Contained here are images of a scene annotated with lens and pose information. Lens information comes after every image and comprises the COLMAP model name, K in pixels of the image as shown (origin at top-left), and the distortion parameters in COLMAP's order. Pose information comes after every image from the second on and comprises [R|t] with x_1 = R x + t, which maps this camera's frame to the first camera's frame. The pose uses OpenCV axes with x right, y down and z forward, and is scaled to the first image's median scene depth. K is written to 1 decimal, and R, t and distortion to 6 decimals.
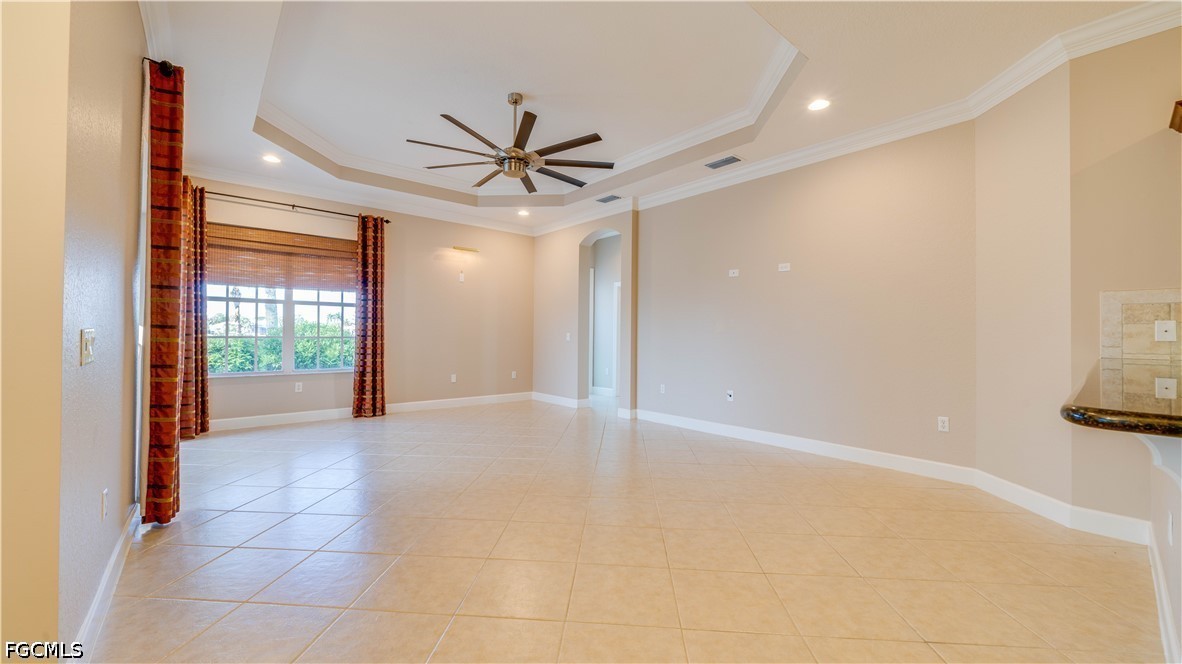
lens RADIAL K [[449.6, 0, 588.8], [0, 449.6, 329.7], [0, 0, 1]] dist [-0.006276, -0.000030]
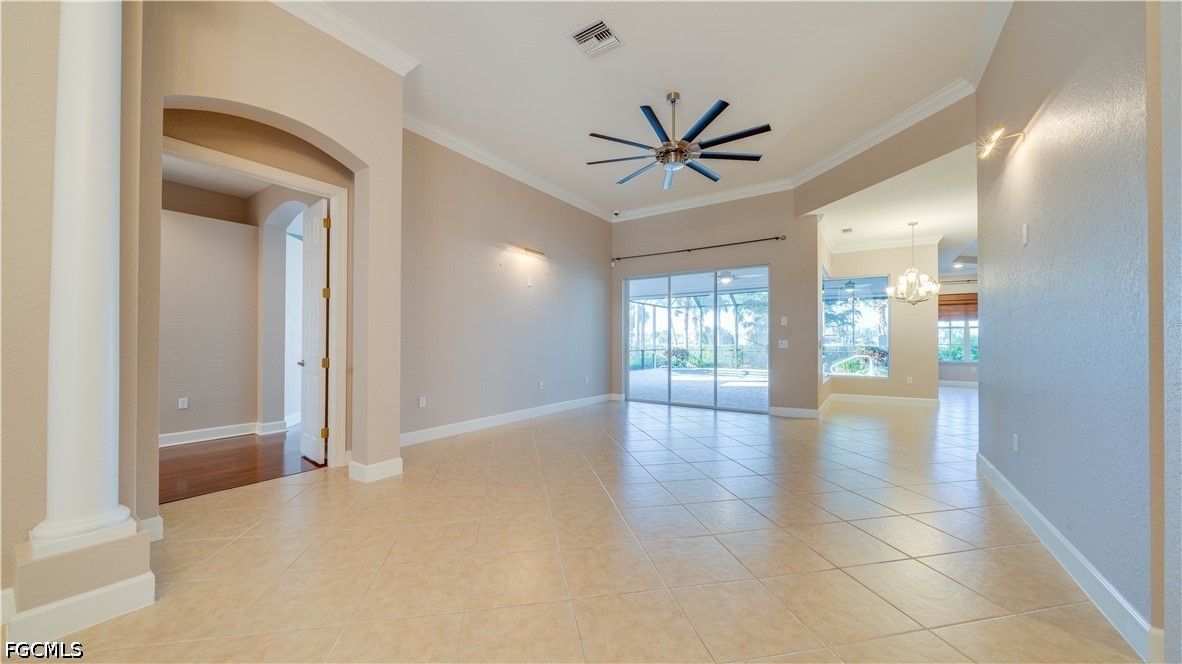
lens RADIAL K [[416.3, 0, 591.0], [0, 416.3, 332.0], [0, 0, 1]] dist [0.000736, 0.000064]
pose [[0.271800, -0.030508, -0.961870, 0.645552], [0.011305, 0.999530, -0.028508, -0.005084], [0.962287, -0.003125, 0.272017, -1.088772]]
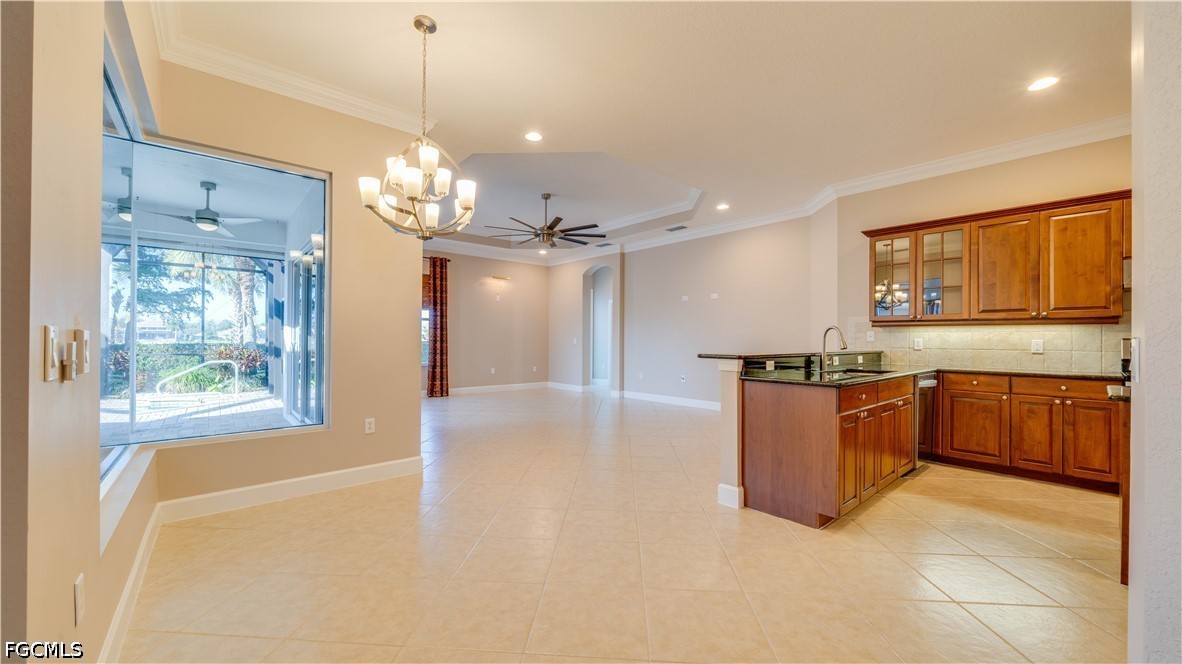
lens RADIAL K [[438.9, 0, 591.6], [0, 438.9, 339.1], [0, 0, 1]] dist [-0.006052, -0.000135]
pose [[0.999942, -0.004179, 0.009896, -0.010024], [0.004074, 0.999936, 0.010565, -0.004420], [-0.009939, -0.010524, 0.999895, -0.416013]]
